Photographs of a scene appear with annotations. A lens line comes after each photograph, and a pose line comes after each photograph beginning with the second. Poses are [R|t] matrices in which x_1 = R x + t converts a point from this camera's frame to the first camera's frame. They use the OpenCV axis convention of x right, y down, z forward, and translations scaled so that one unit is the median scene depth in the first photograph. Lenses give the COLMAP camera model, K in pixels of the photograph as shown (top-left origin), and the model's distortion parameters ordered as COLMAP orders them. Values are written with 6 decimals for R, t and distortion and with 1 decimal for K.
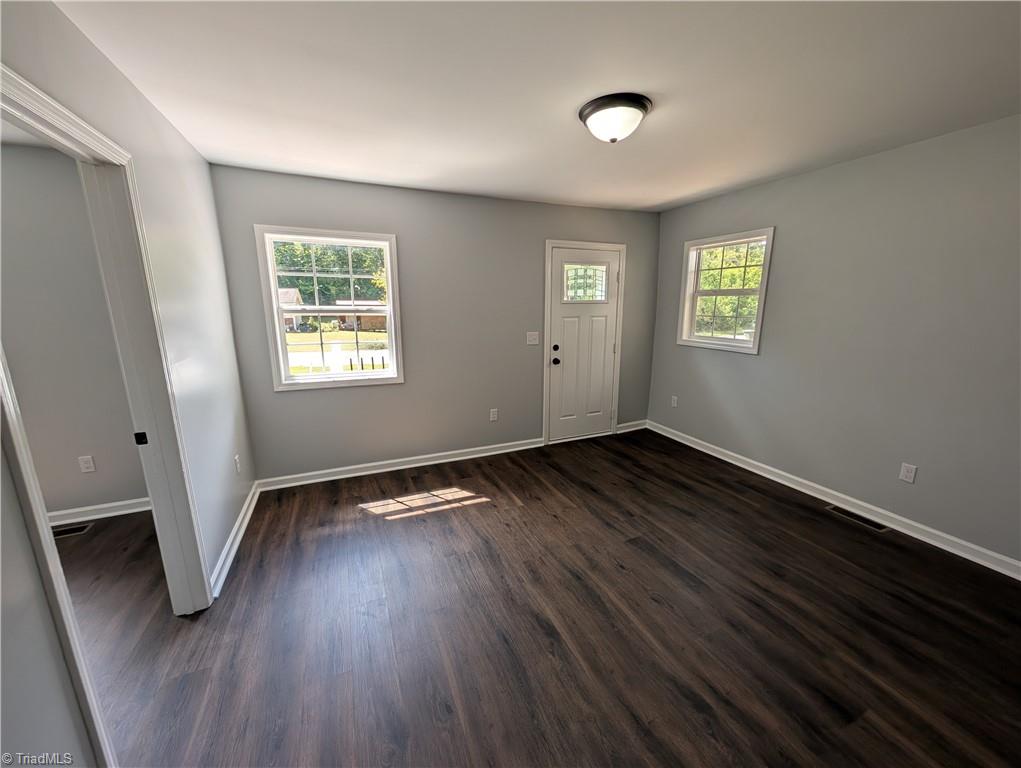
lens RADIAL K [[392.4, 0, 510.5], [0, 392.4, 384.0], [0, 0, 1]] dist [0.011766, -0.000105]
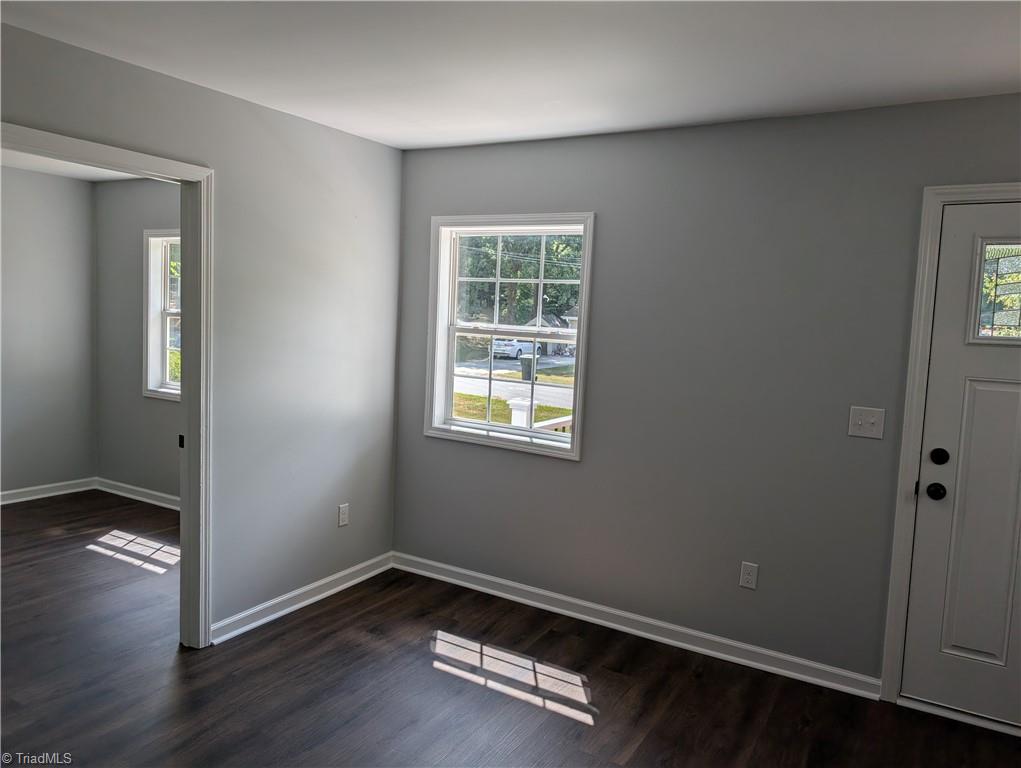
lens RADIAL K [[744.0, 0, 508.8], [0, 744.0, 381.0], [0, 0, 1]] dist [0.110288, -0.139179]
pose [[0.587374, 0.096943, -0.803489, 0.491939], [-0.210671, 0.976889, -0.036143, -0.052093], [0.781415, 0.190501, 0.594222, 0.233492]]
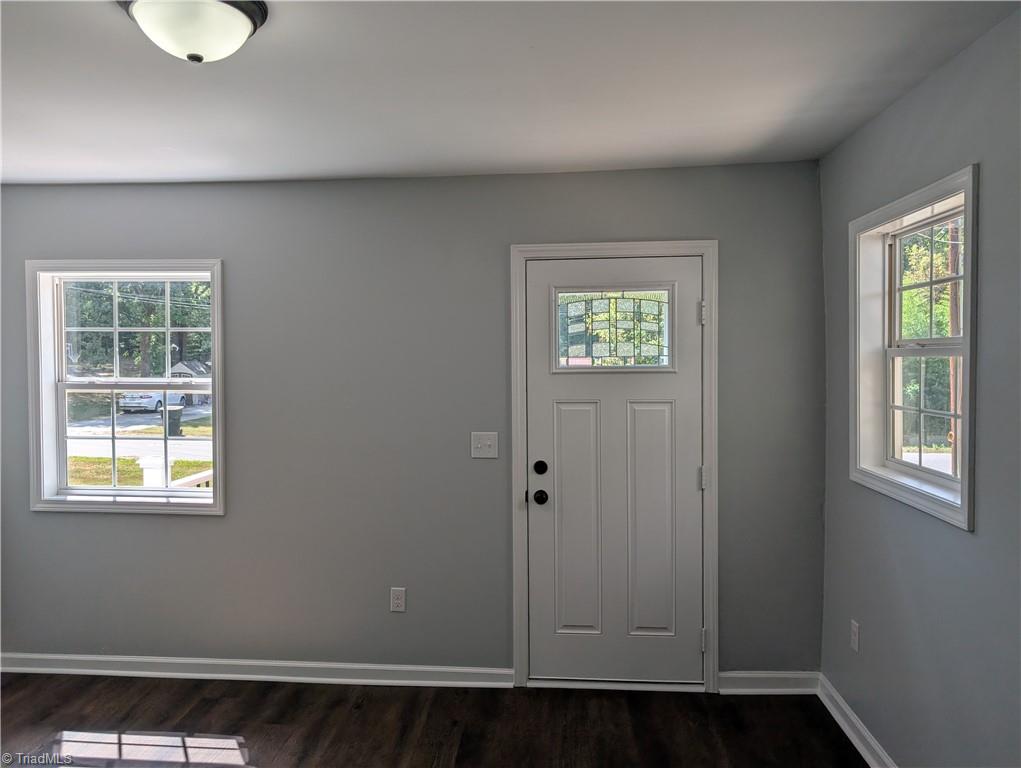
lens RADIAL K [[747.0, 0, 508.0], [0, 747.0, 382.5], [0, 0, 1]] dist [0.044303, -0.043896]
pose [[0.881837, 0.008461, -0.471478, 0.530400], [-0.092910, 0.983357, -0.156130, -0.054000], [0.462310, 0.181486, 0.867947, 0.221667]]
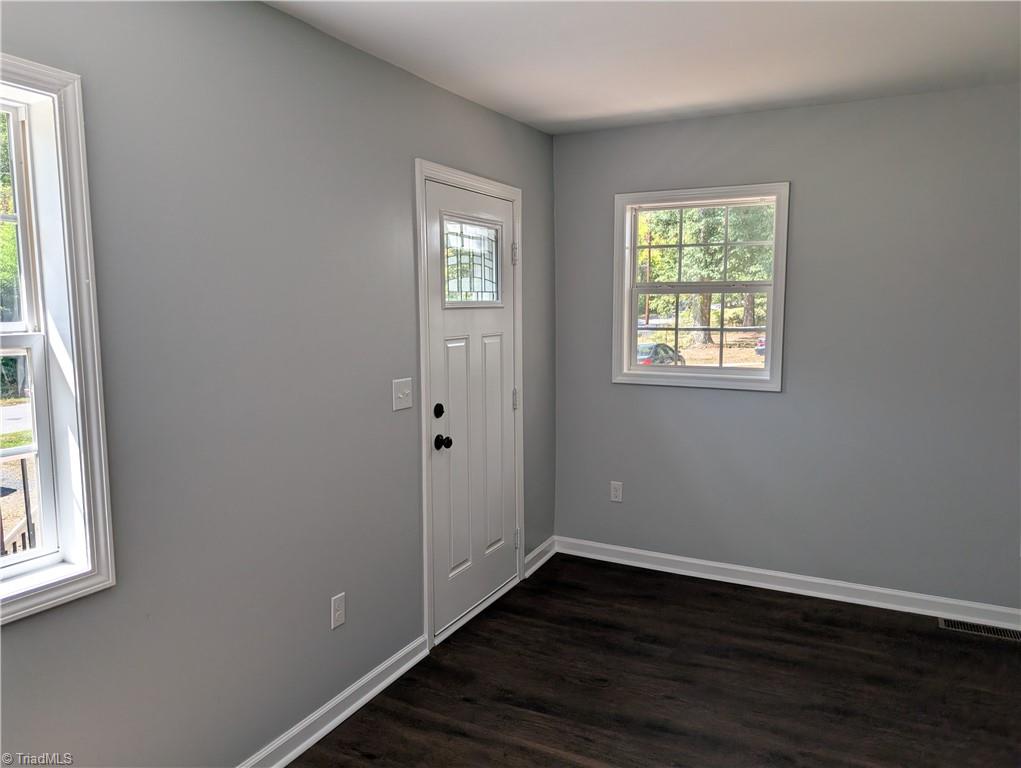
lens RADIAL K [[744.0, 0, 508.8], [0, 744.0, 381.0], [0, 0, 1]] dist [0.110288, -0.139179]
pose [[0.769308, -0.068631, 0.635181, -0.363203], [0.132851, 0.989665, -0.053972, -0.075529], [-0.624913, 0.125906, 0.770475, 0.349593]]
